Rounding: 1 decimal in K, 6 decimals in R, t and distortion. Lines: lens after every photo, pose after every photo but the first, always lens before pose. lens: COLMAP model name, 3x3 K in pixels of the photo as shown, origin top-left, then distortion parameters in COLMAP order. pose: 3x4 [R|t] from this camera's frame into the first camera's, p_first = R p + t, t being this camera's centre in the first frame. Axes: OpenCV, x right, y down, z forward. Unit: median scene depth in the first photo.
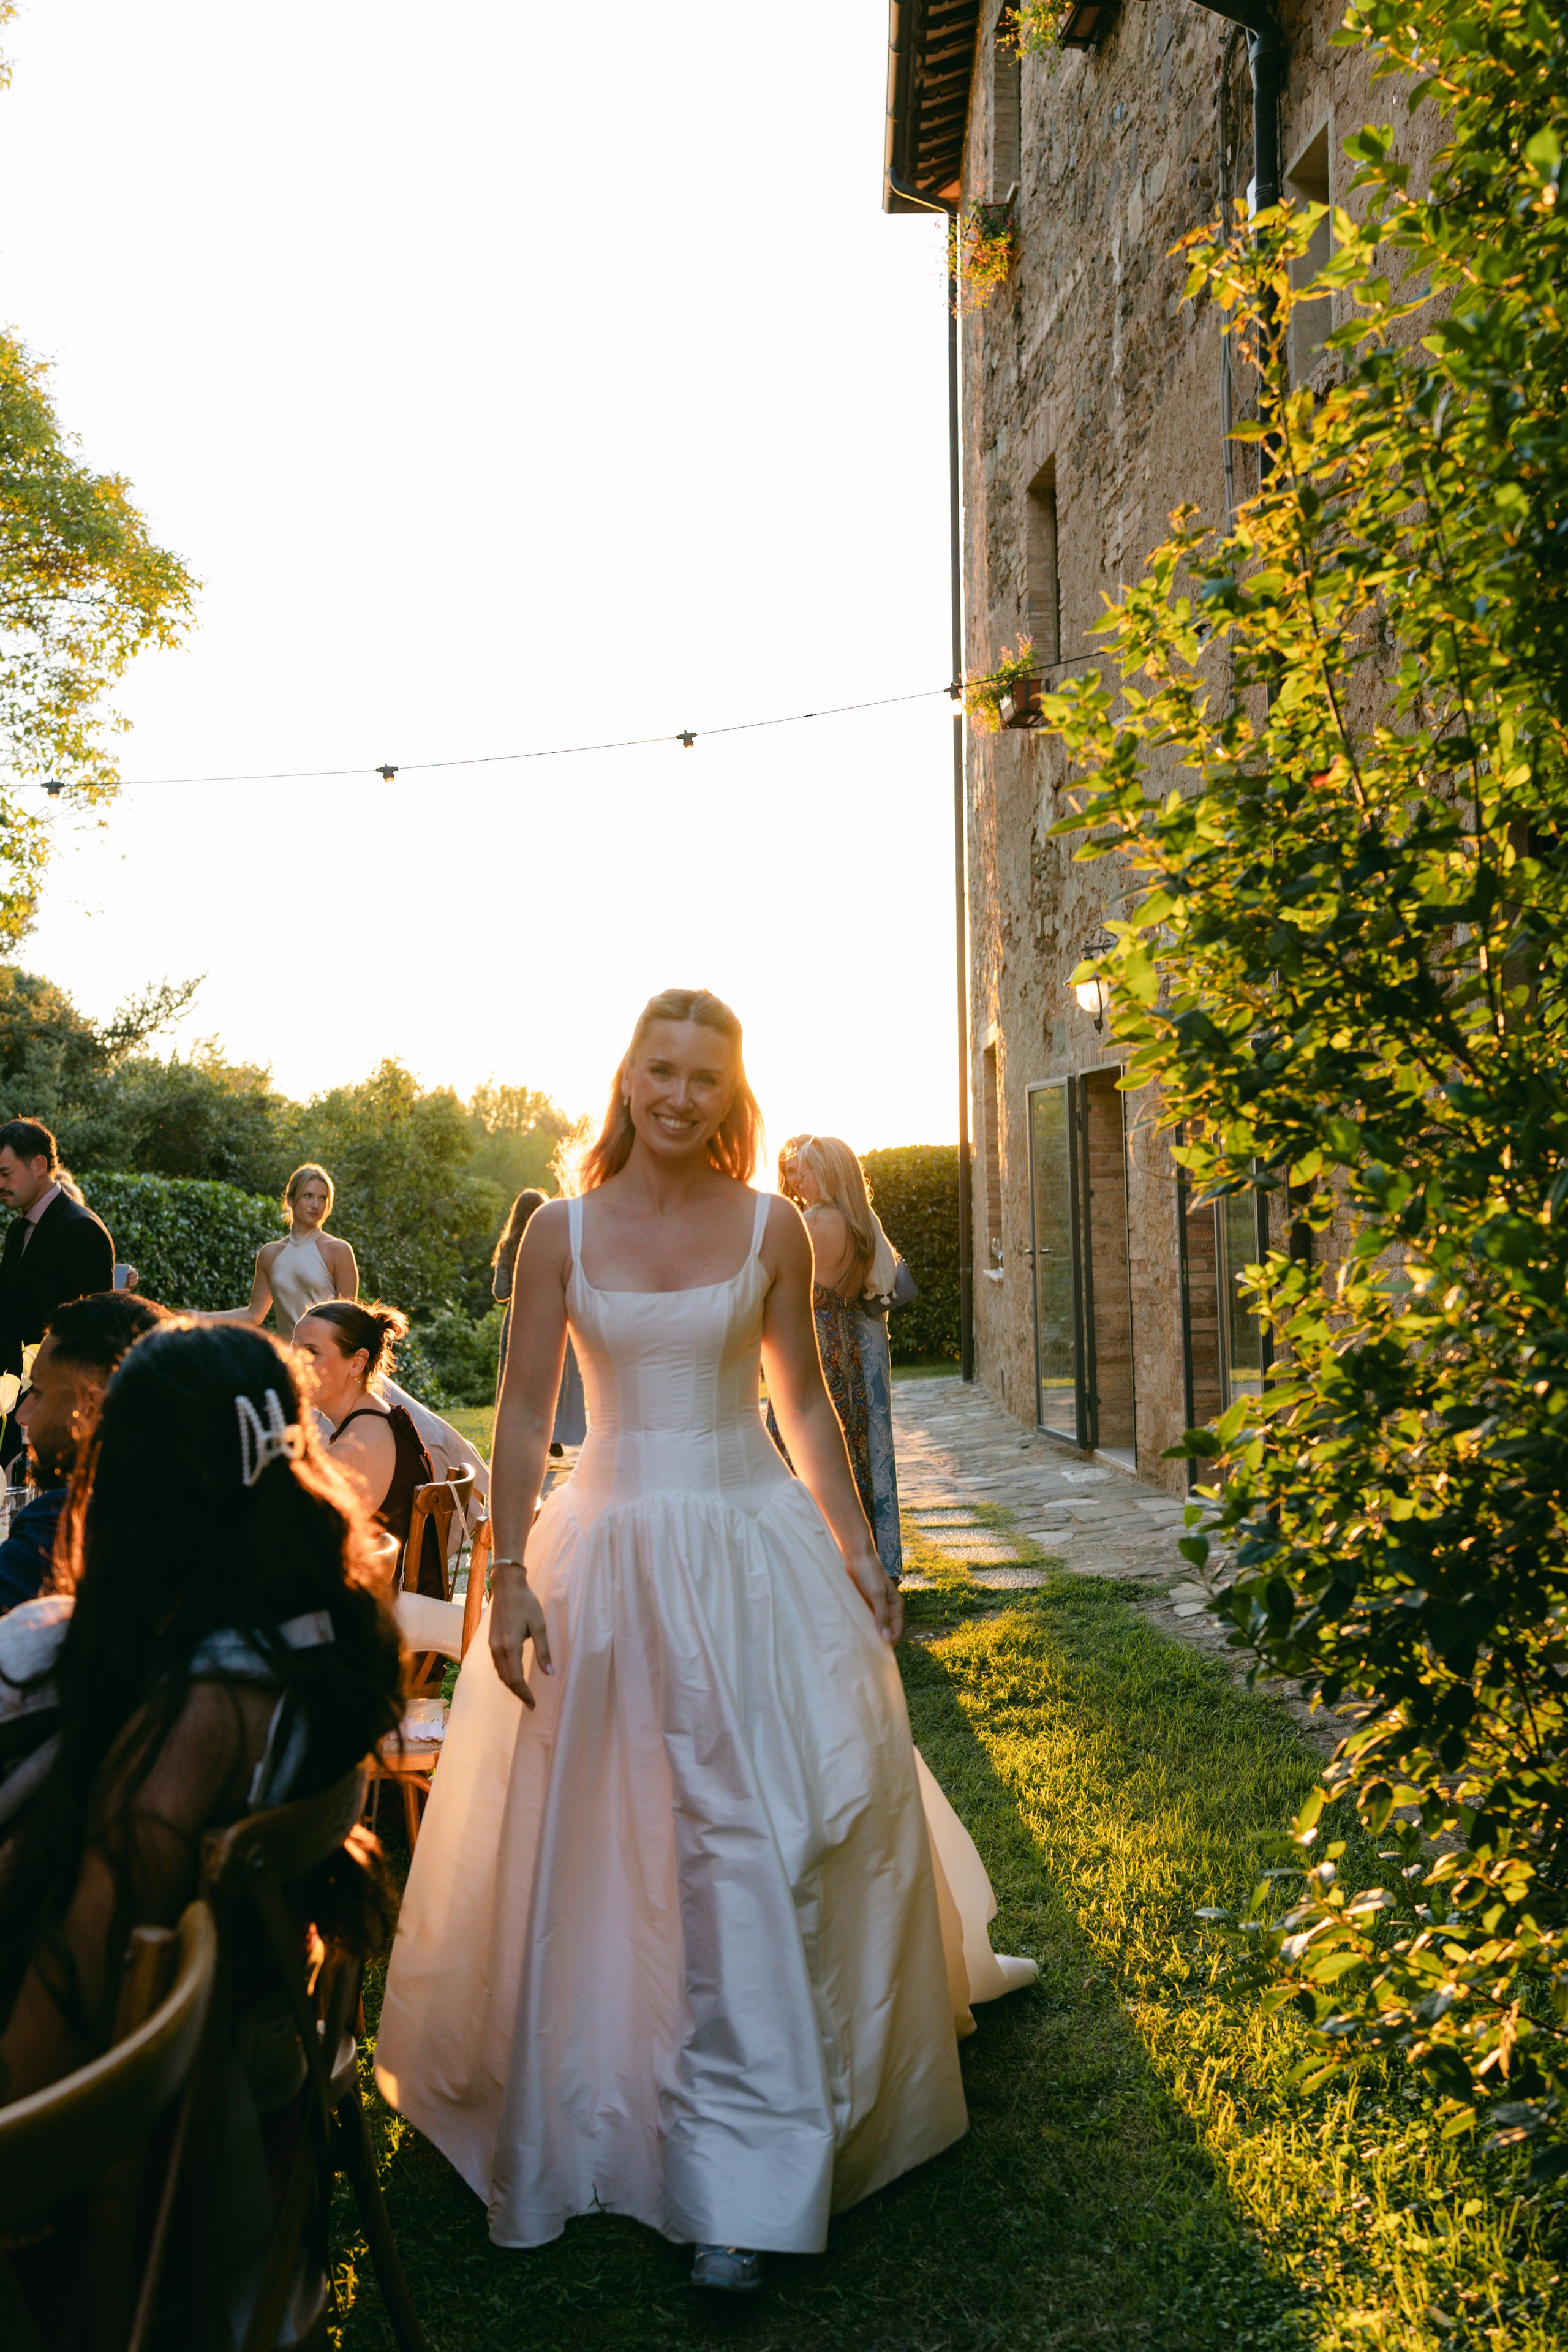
lens RADIAL K [[2218.0, 0, 787.6], [0, 2218.0, 1172.8], [0, 0, 1]] dist [0.003374, -0.016050]
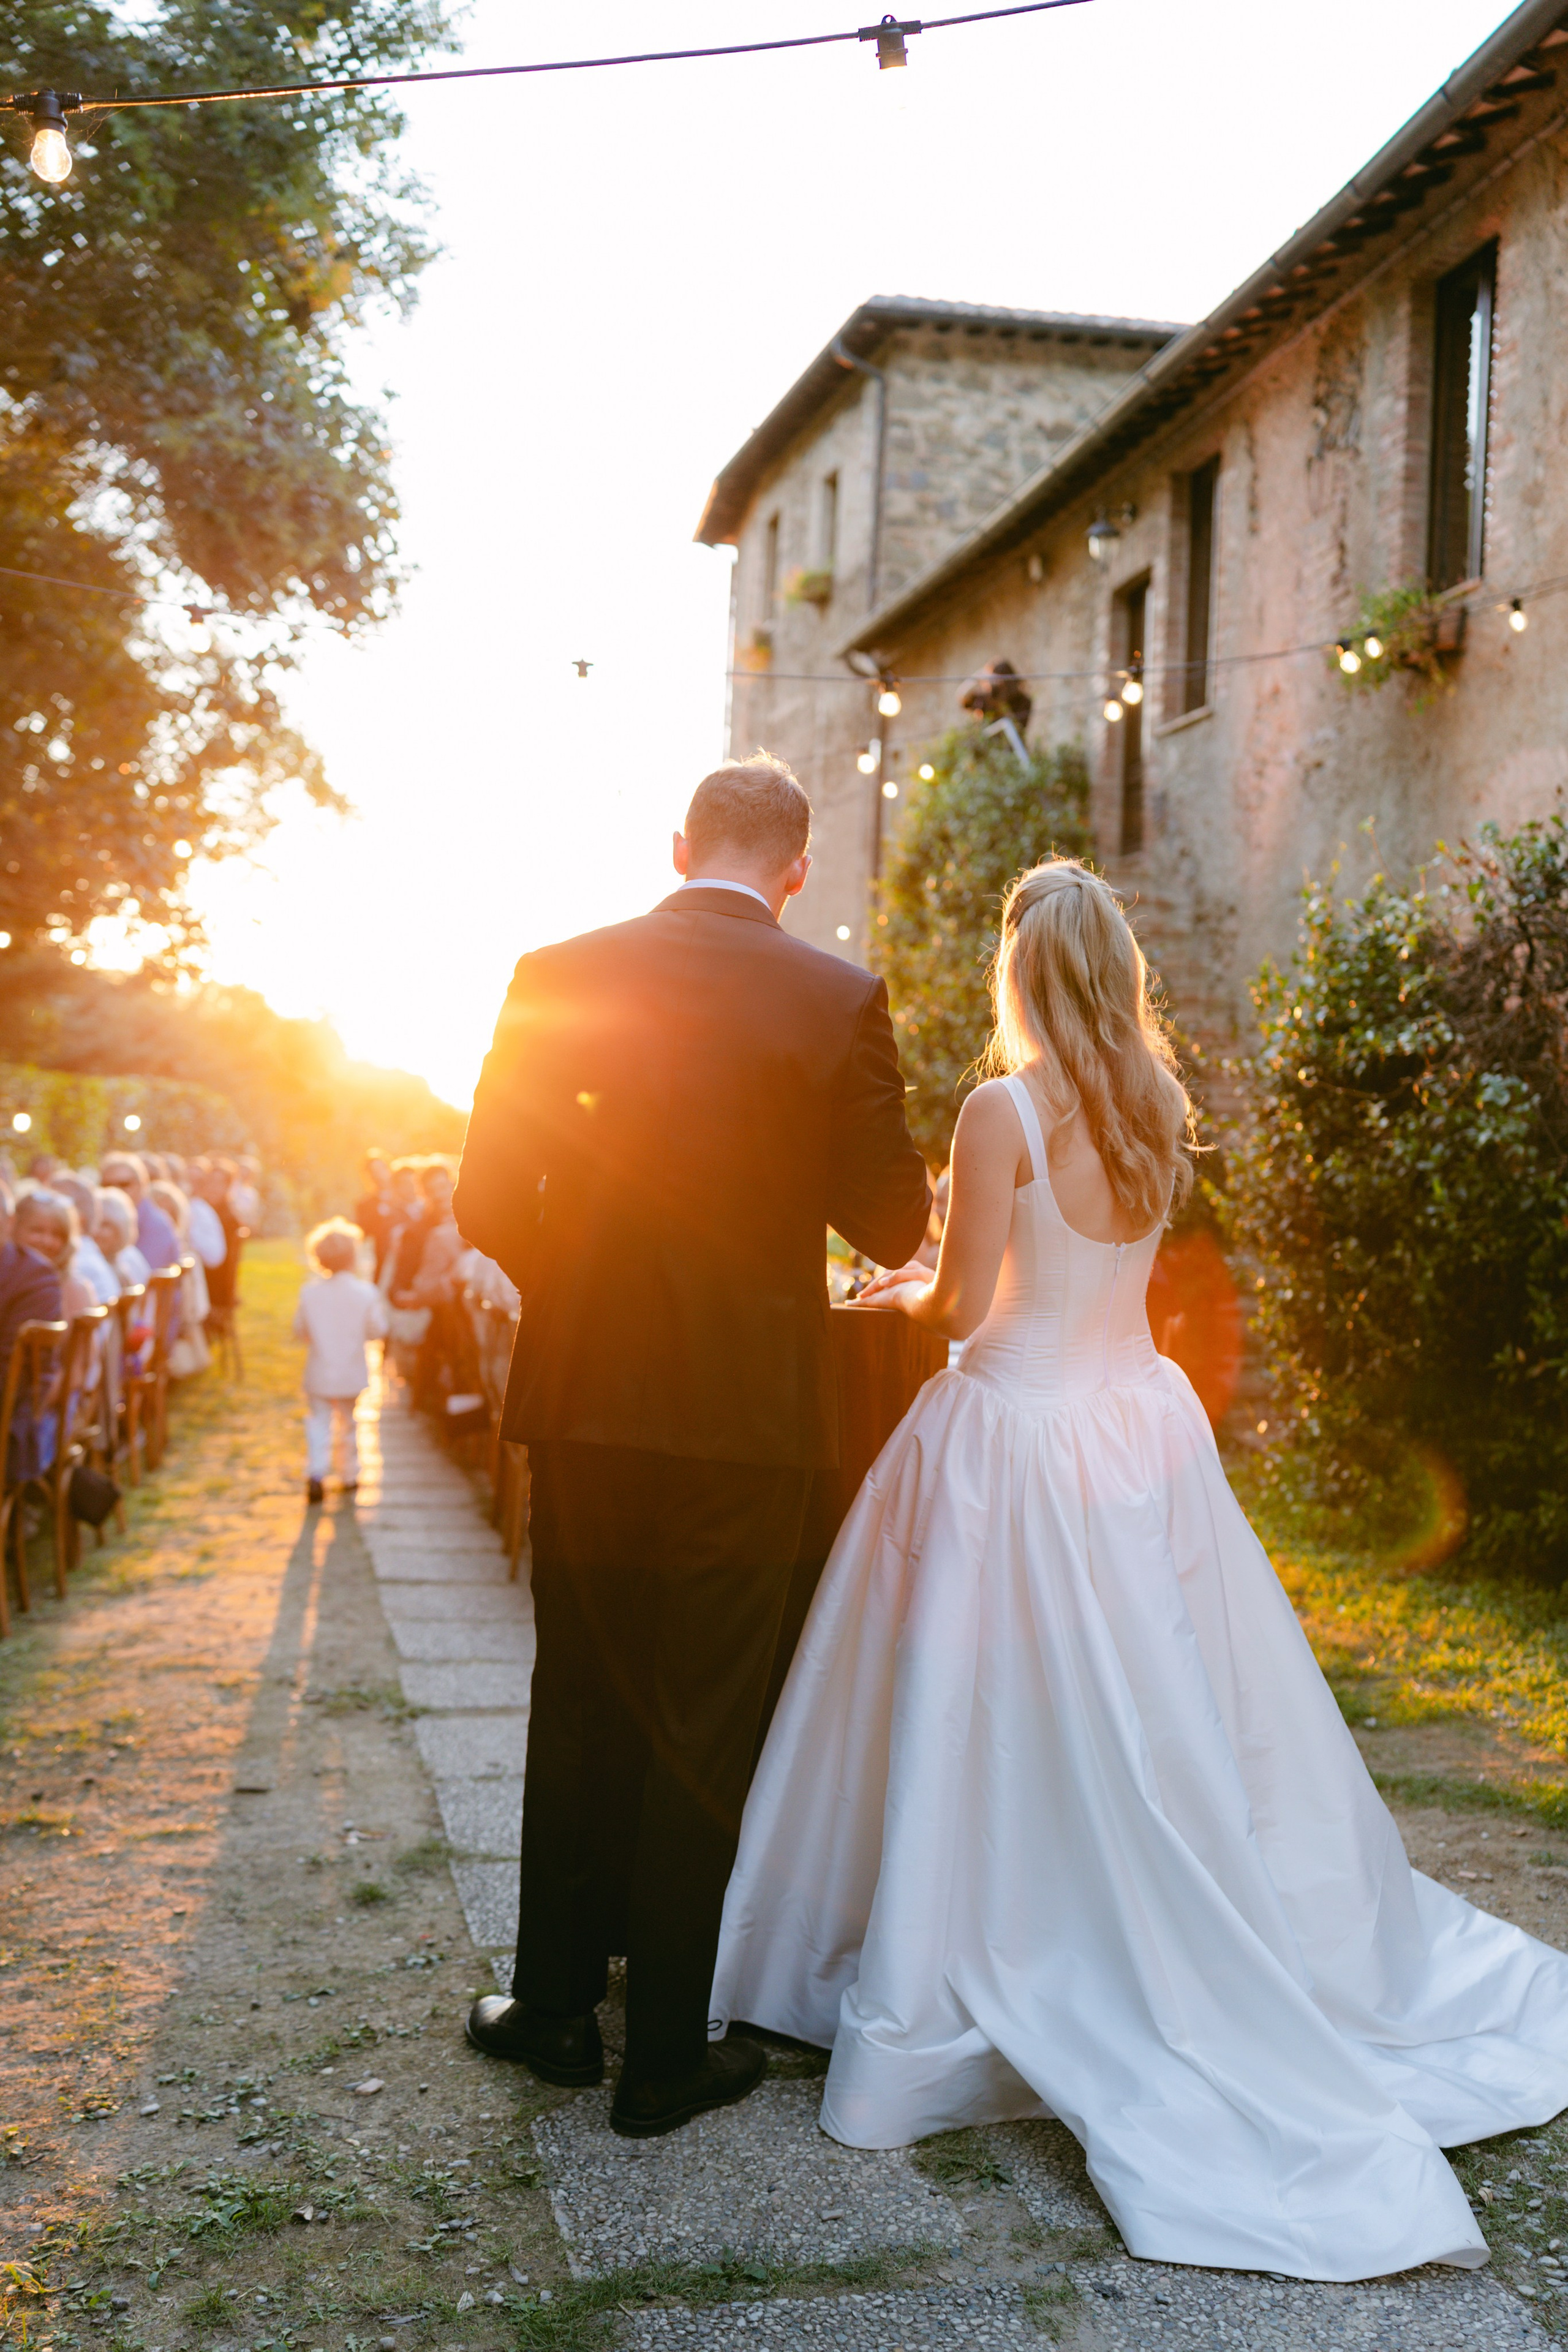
lens RADIAL K [[2218.0, 0, 787.6], [0, 2218.0, 1172.8], [0, 0, 1]] dist [0.003374, -0.016050]
pose [[0.986294, 0.050200, 0.157176, -0.276660], [-0.057217, 0.997543, 0.040435, -0.059761], [-0.154760, -0.048874, 0.986742, -1.584877]]
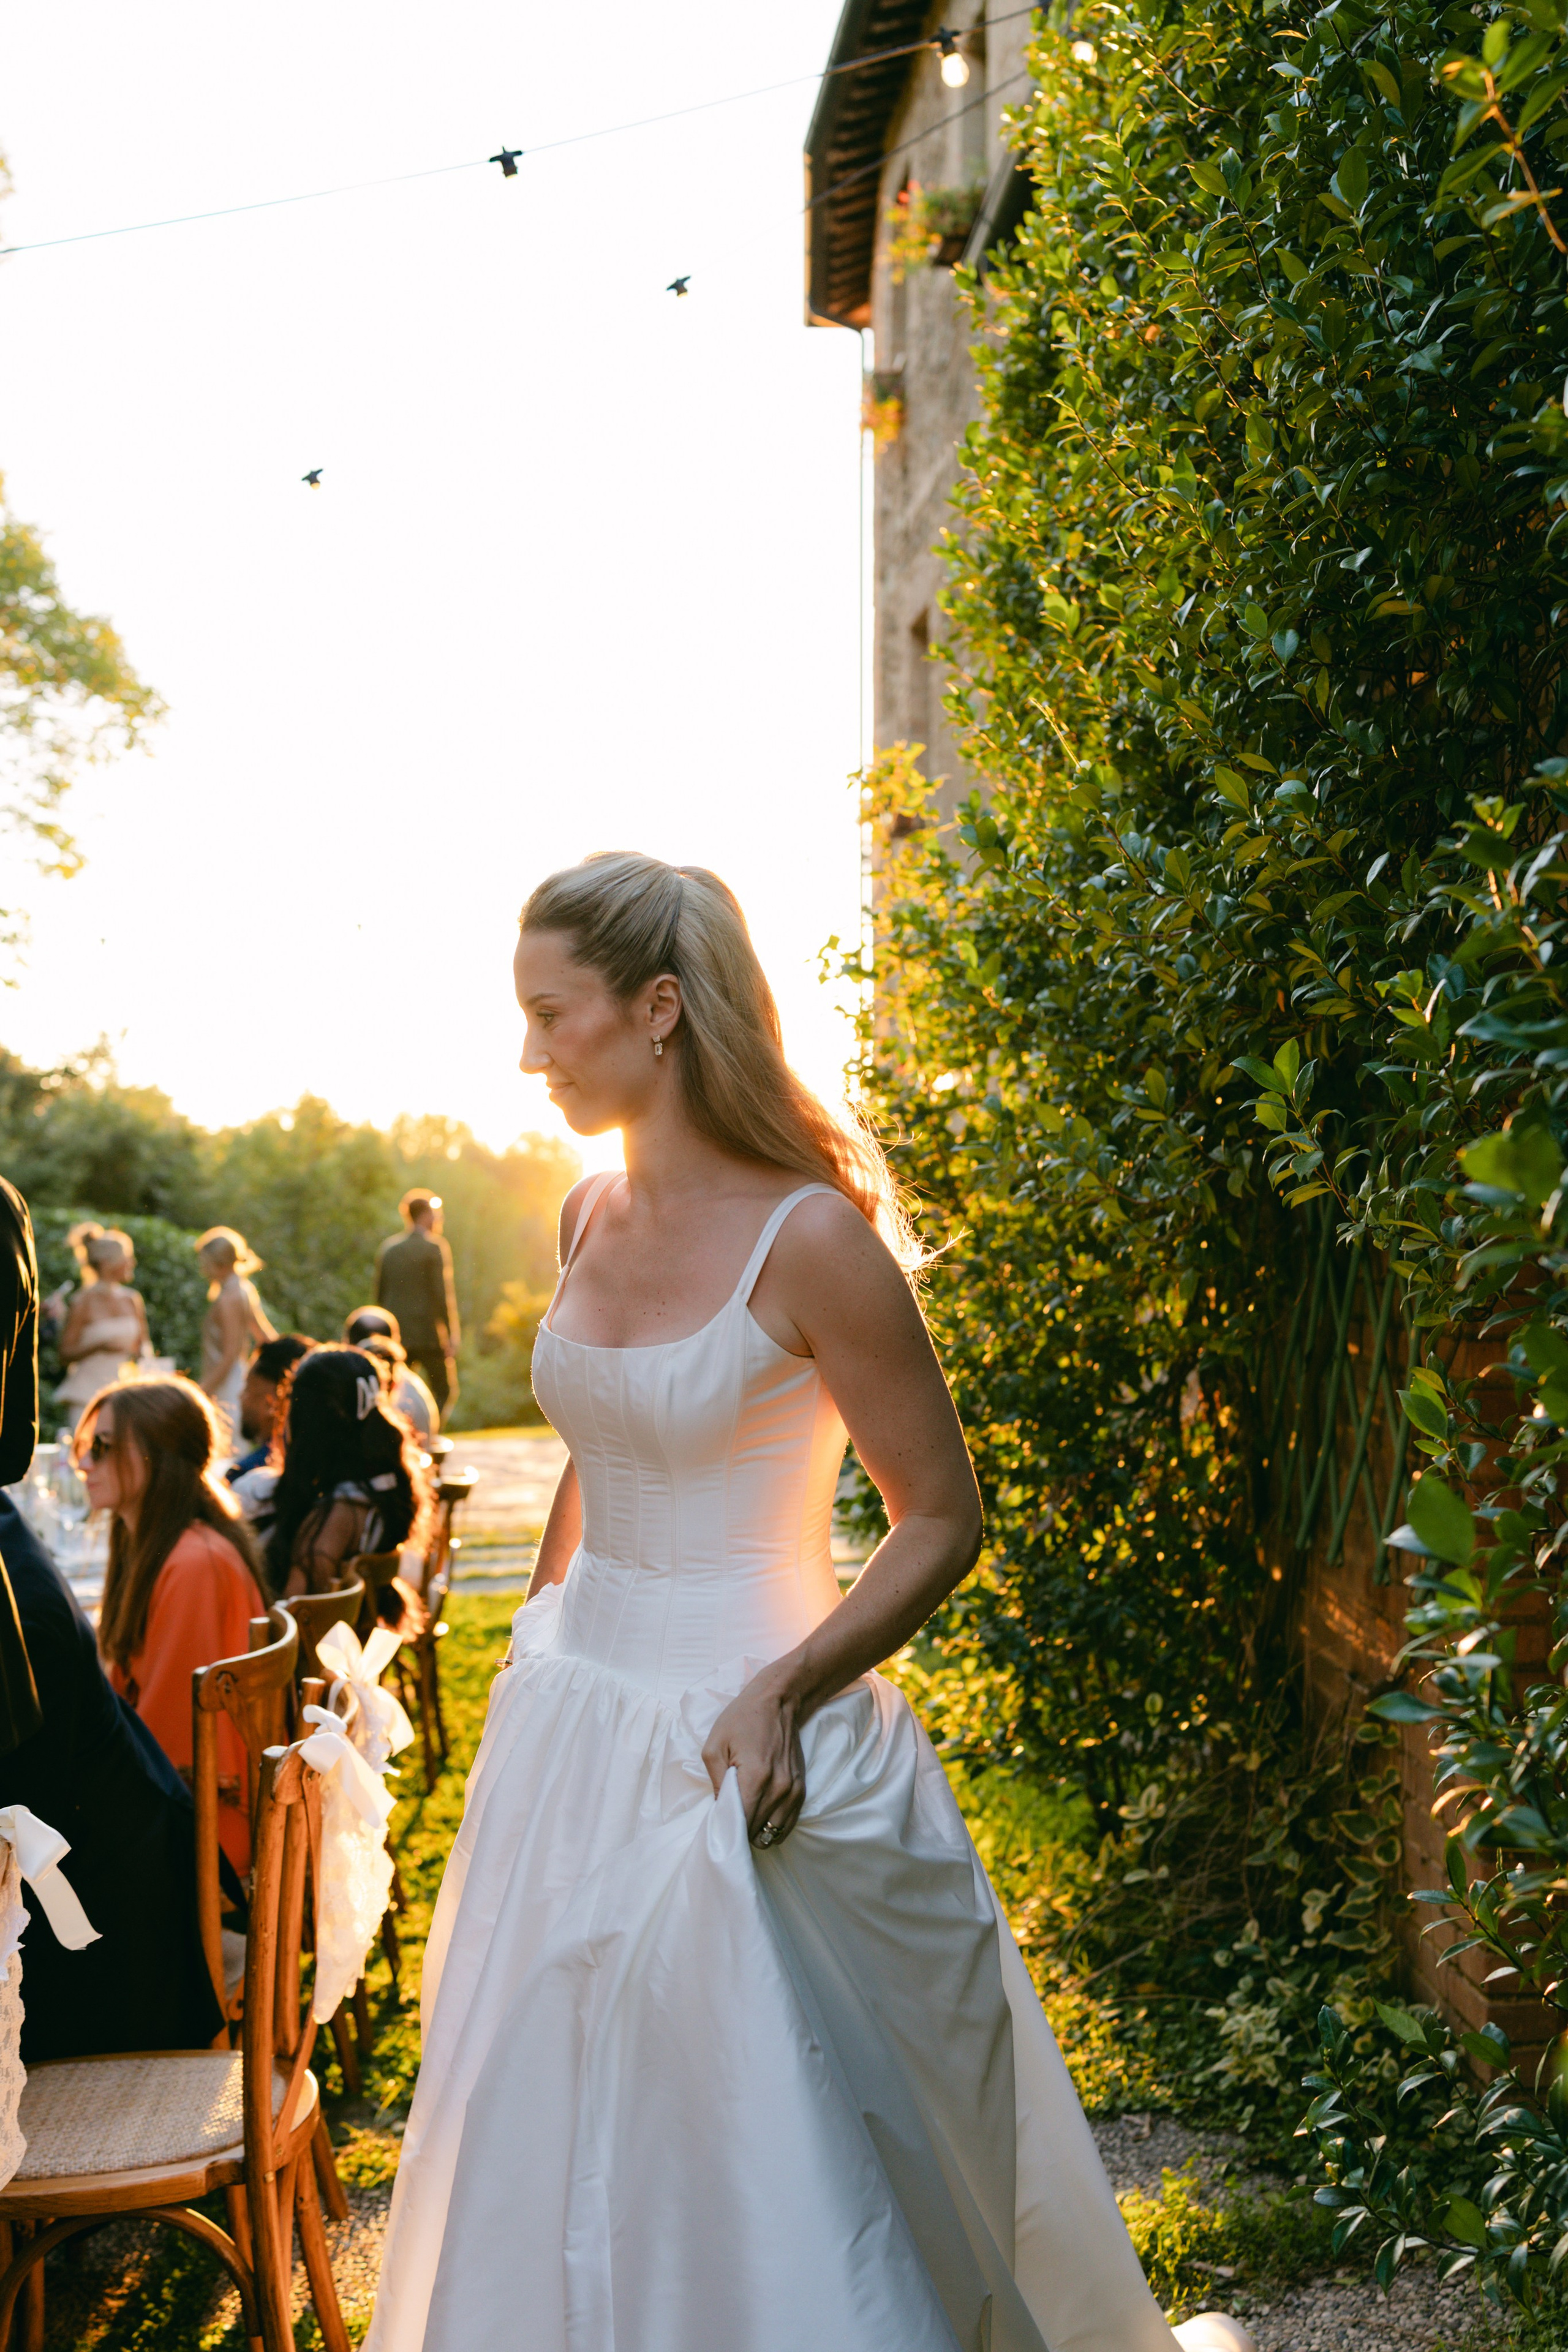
lens RADIAL K [[2399.0, 0, 784.0], [0, 2399.0, 1176.0], [0, 0, 1]] dist [0.002813, -0.015356]
pose [[0.999638, 0.014625, 0.022595, 0.032411], [-0.014362, 0.999827, -0.011789, -0.020607], [-0.022764, 0.011460, 0.999675, -0.349343]]
